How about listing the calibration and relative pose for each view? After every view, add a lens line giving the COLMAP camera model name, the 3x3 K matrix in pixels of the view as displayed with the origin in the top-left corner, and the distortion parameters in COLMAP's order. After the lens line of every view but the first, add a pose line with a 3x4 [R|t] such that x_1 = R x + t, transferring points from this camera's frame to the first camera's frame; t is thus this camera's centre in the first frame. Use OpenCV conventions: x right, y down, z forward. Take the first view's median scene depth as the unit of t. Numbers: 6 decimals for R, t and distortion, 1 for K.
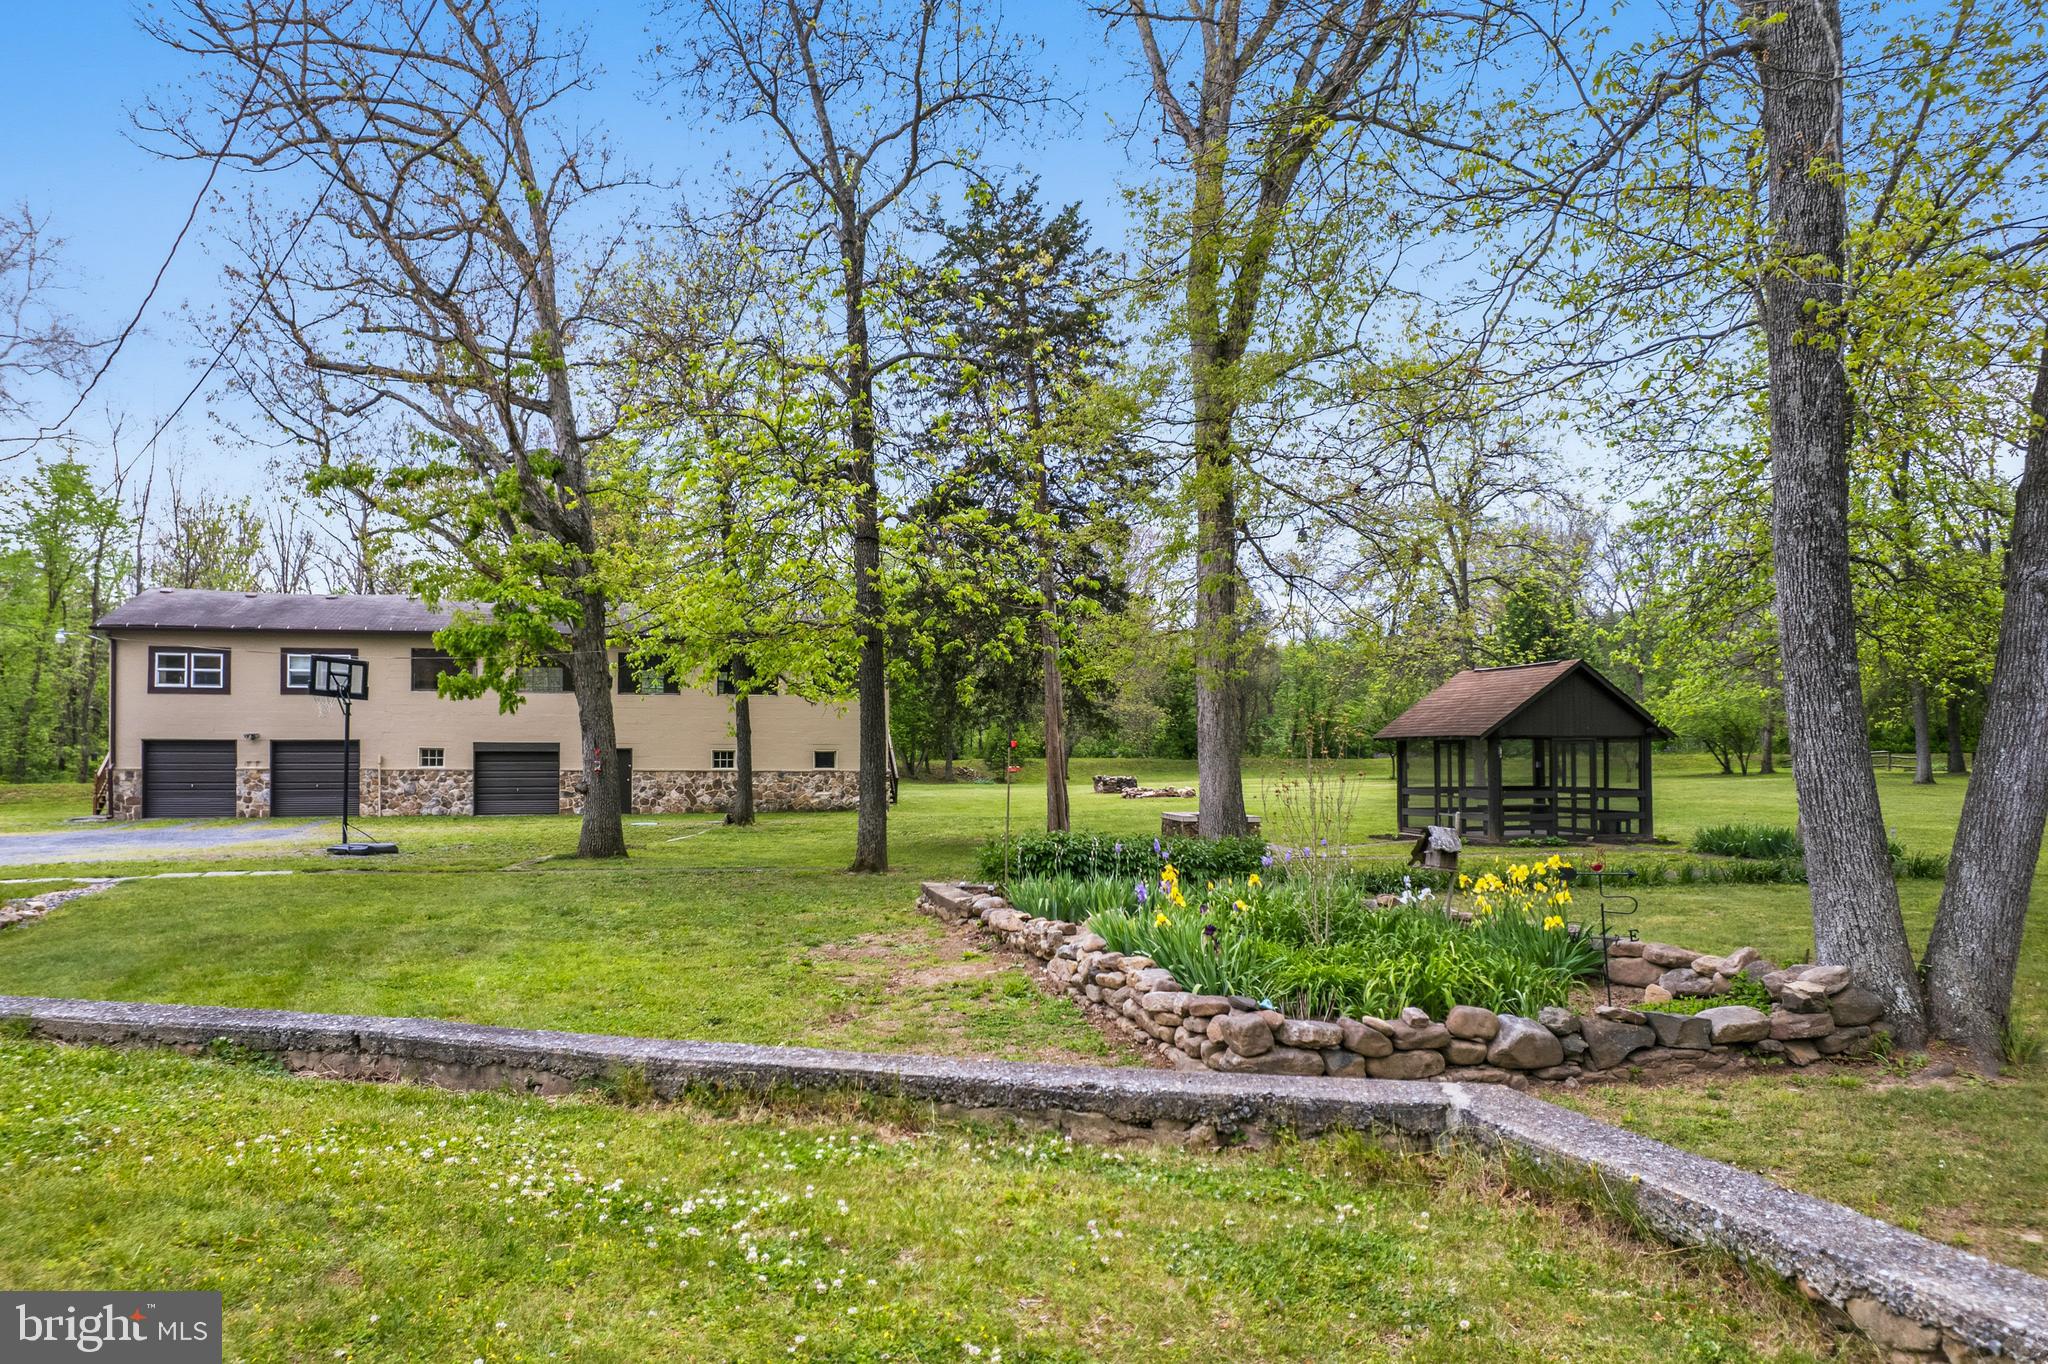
lens RADIAL K [[1323.7, 0, 1027.1], [0, 1323.7, 723.8], [0, 0, 1]] dist [-0.068330, 0.050504]
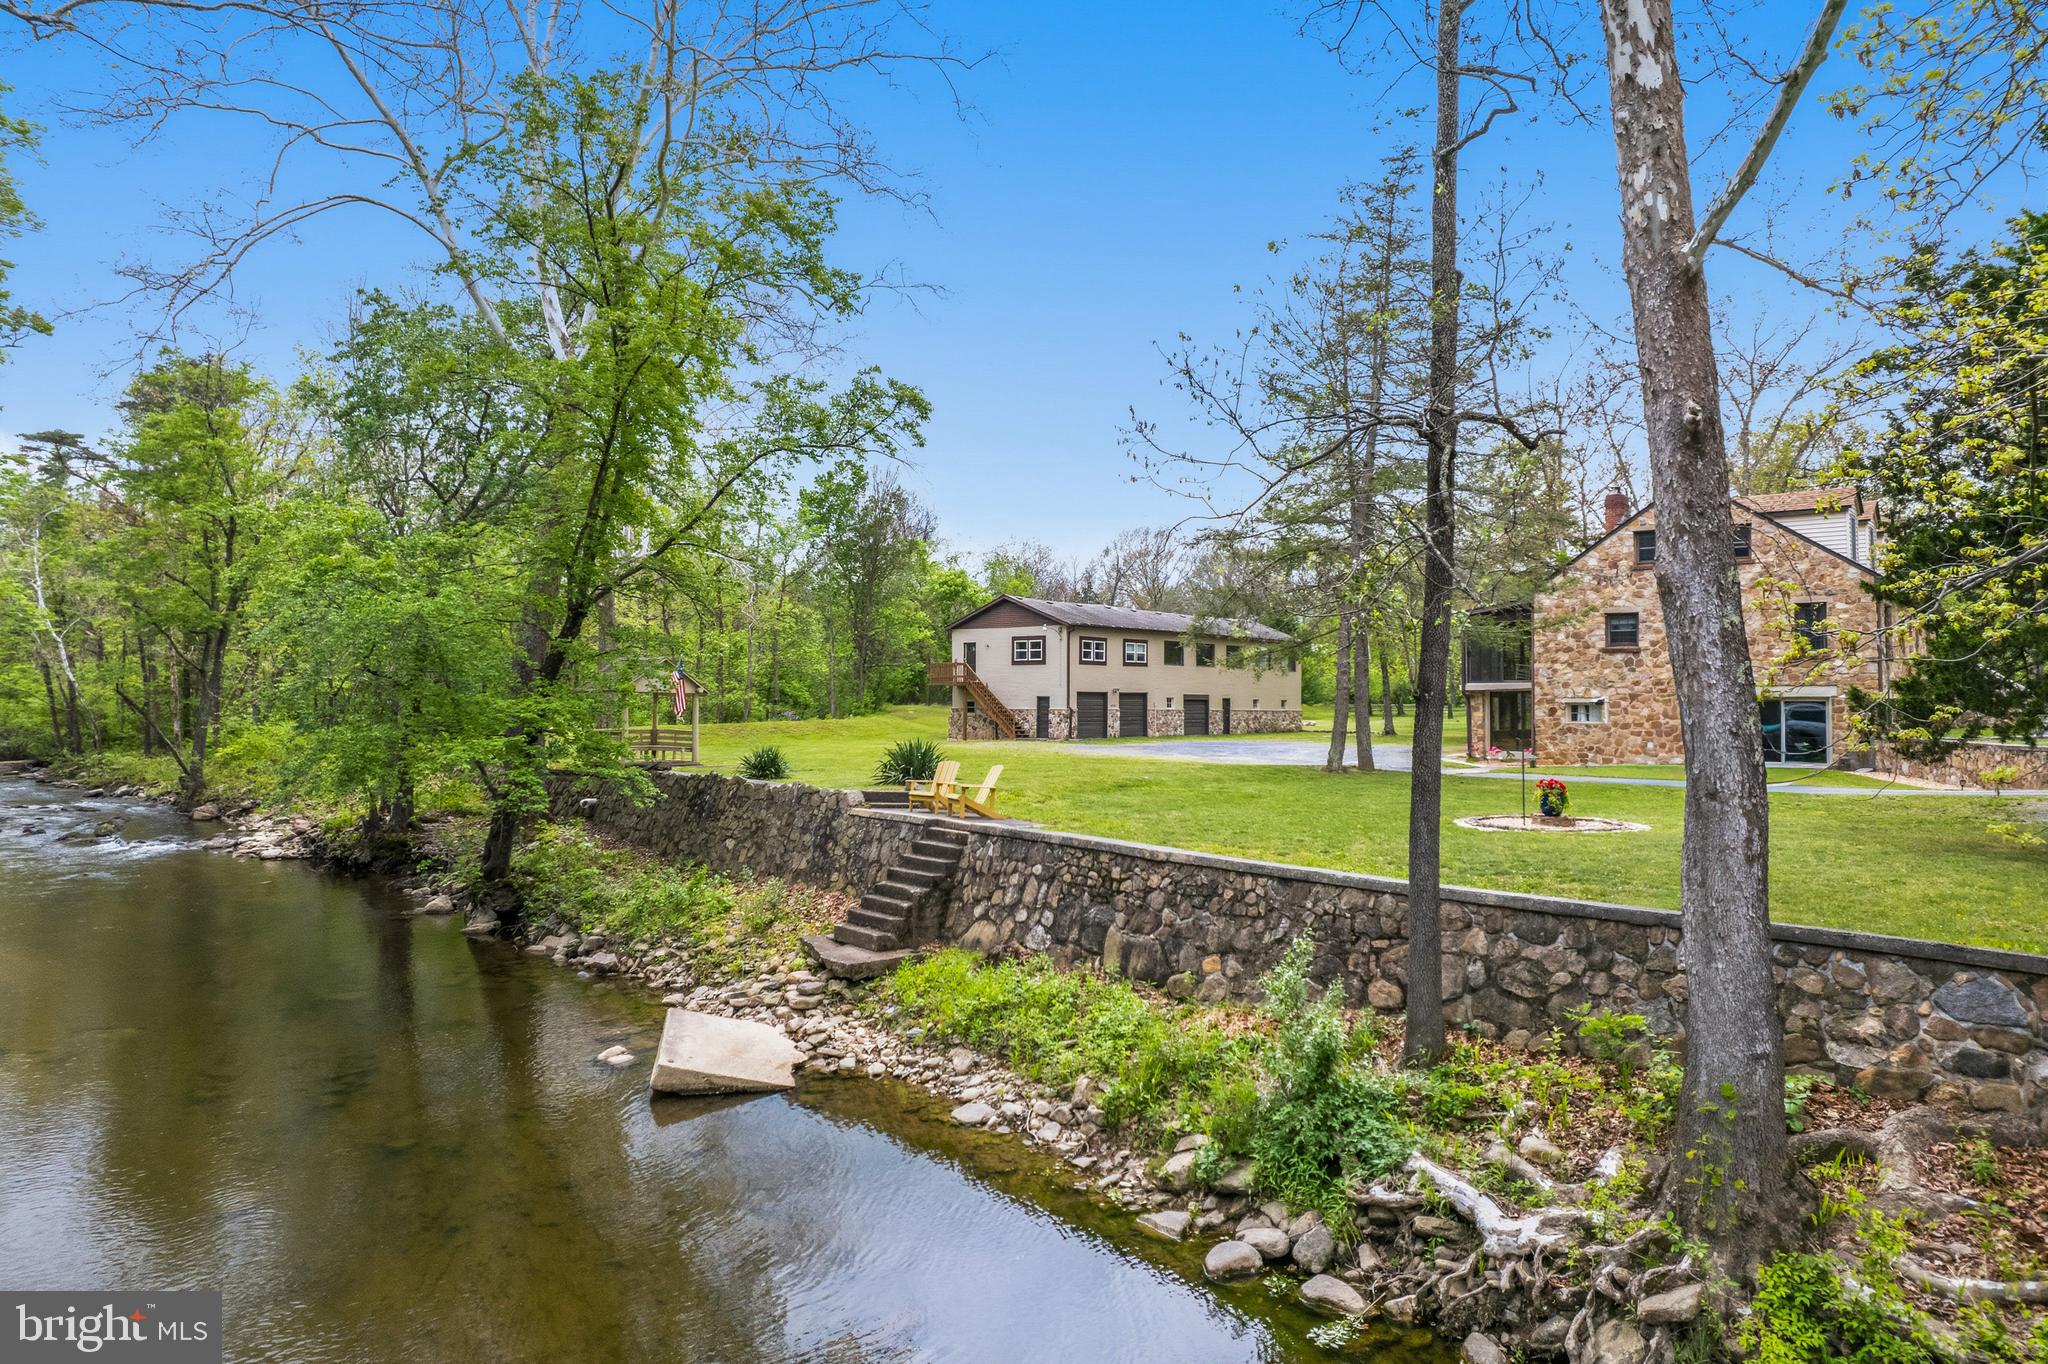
lens RADIAL K [[1323.7, 0, 1006.9], [0, 1323.7, 647.3], [0, 0, 1]] dist [-0.068330, 0.050504]
pose [[0.822339, 0.027175, 0.568349, -1.692773], [-0.019114, 0.999614, -0.020139, -0.008972], [-0.568677, 0.005698, 0.822541, -0.345970]]
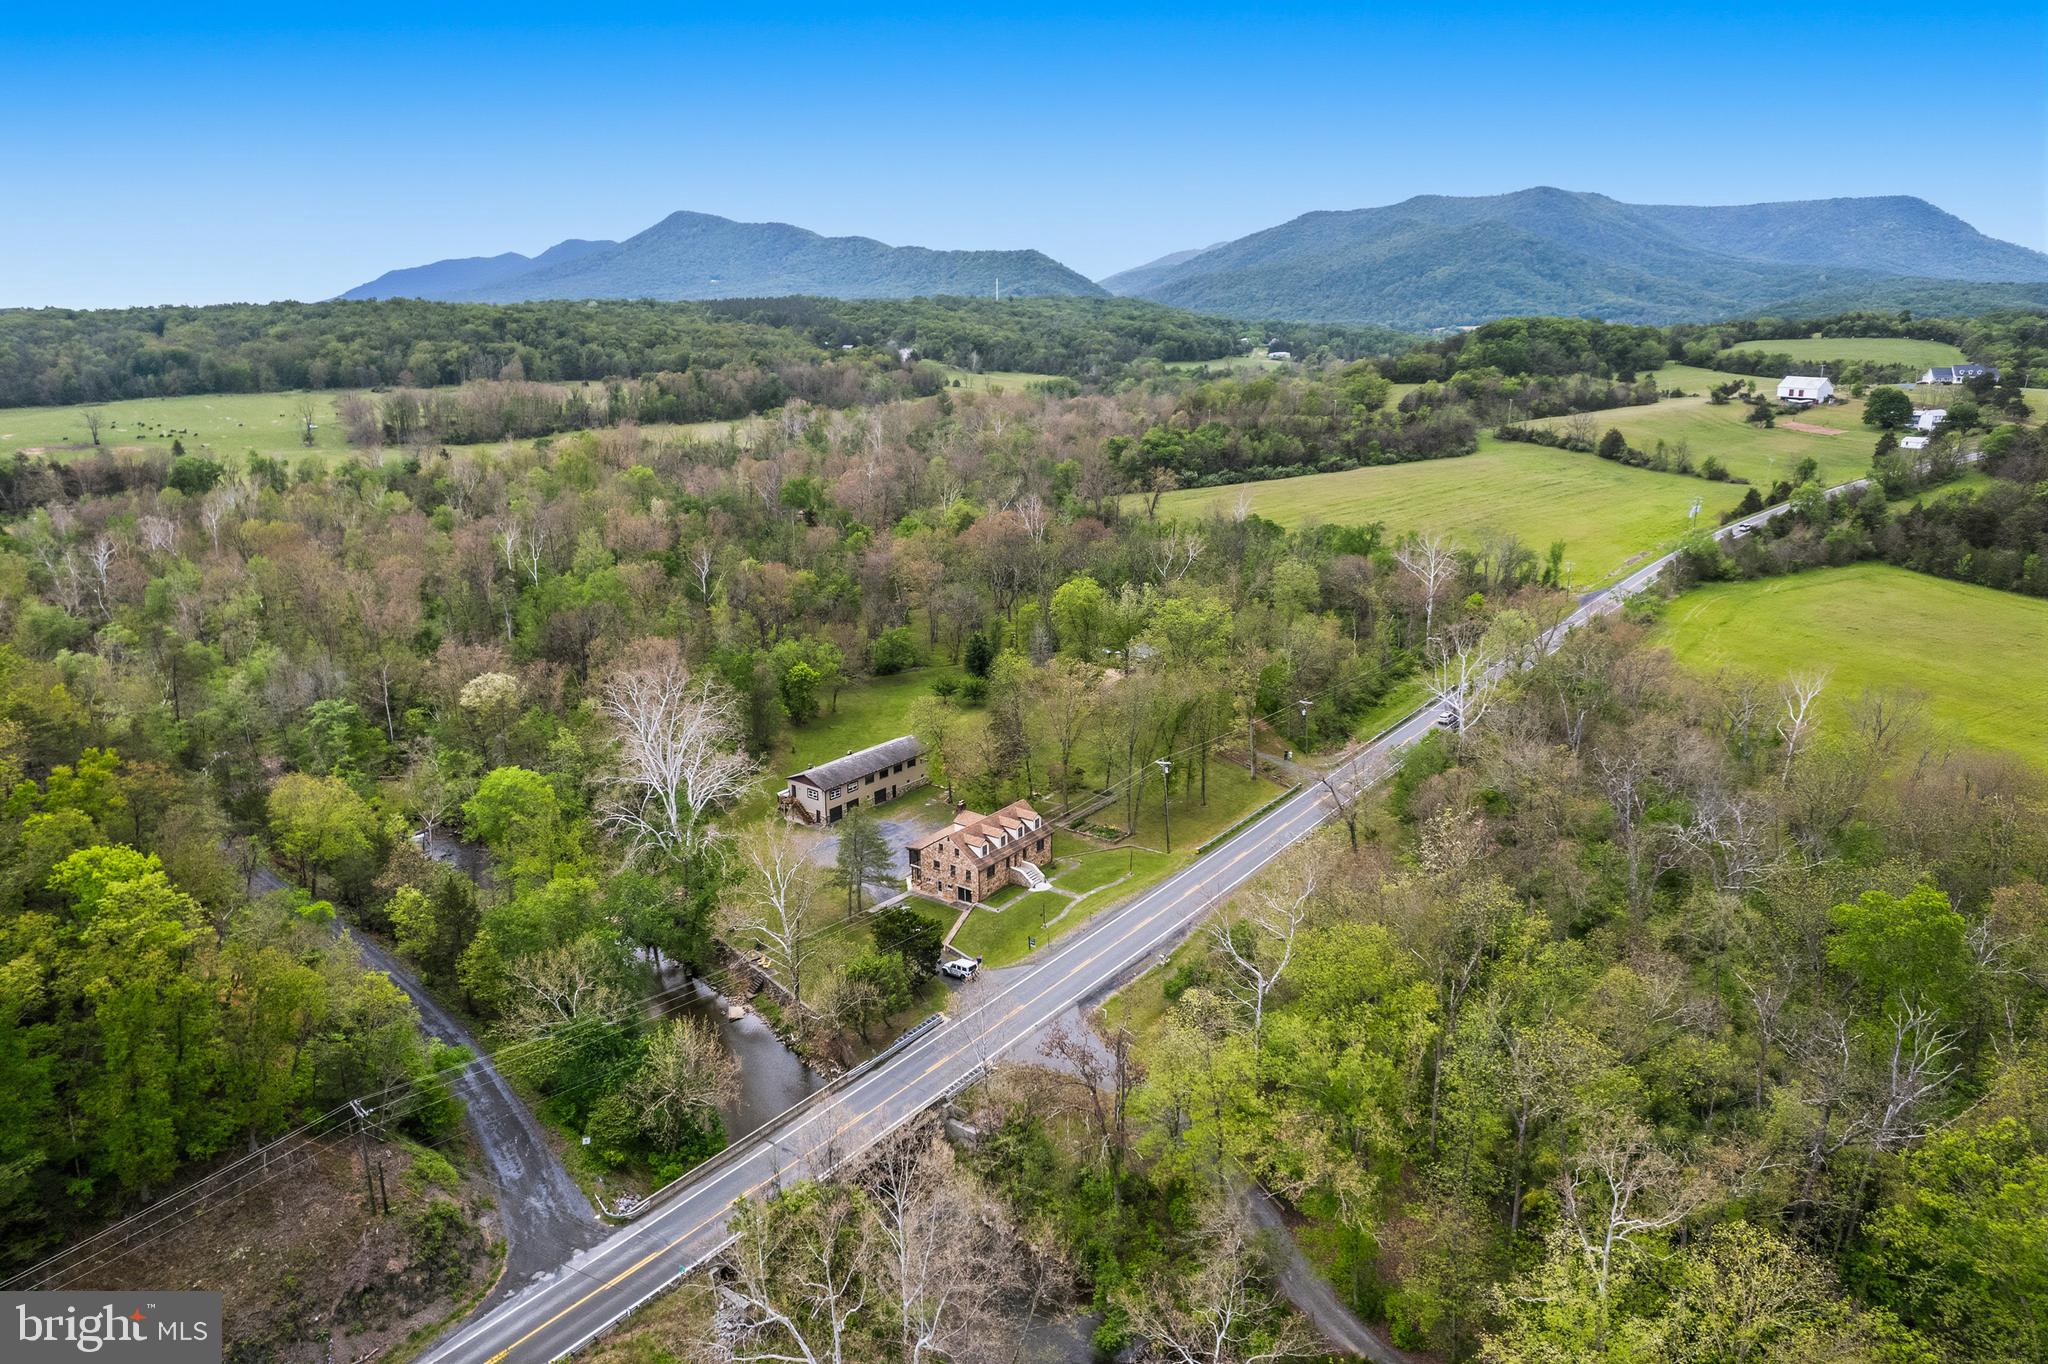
lens RADIAL K [[1323.7, 0, 1031.9], [0, 1323.7, 692.5], [0, 0, 1]] dist [-0.068330, 0.050504]
pose [[0.781007, -0.173649, 0.599895, -2.948759], [-0.018071, 0.953880, 0.299643, -1.886285], [-0.624261, -0.244864, 0.741849, -3.024573]]
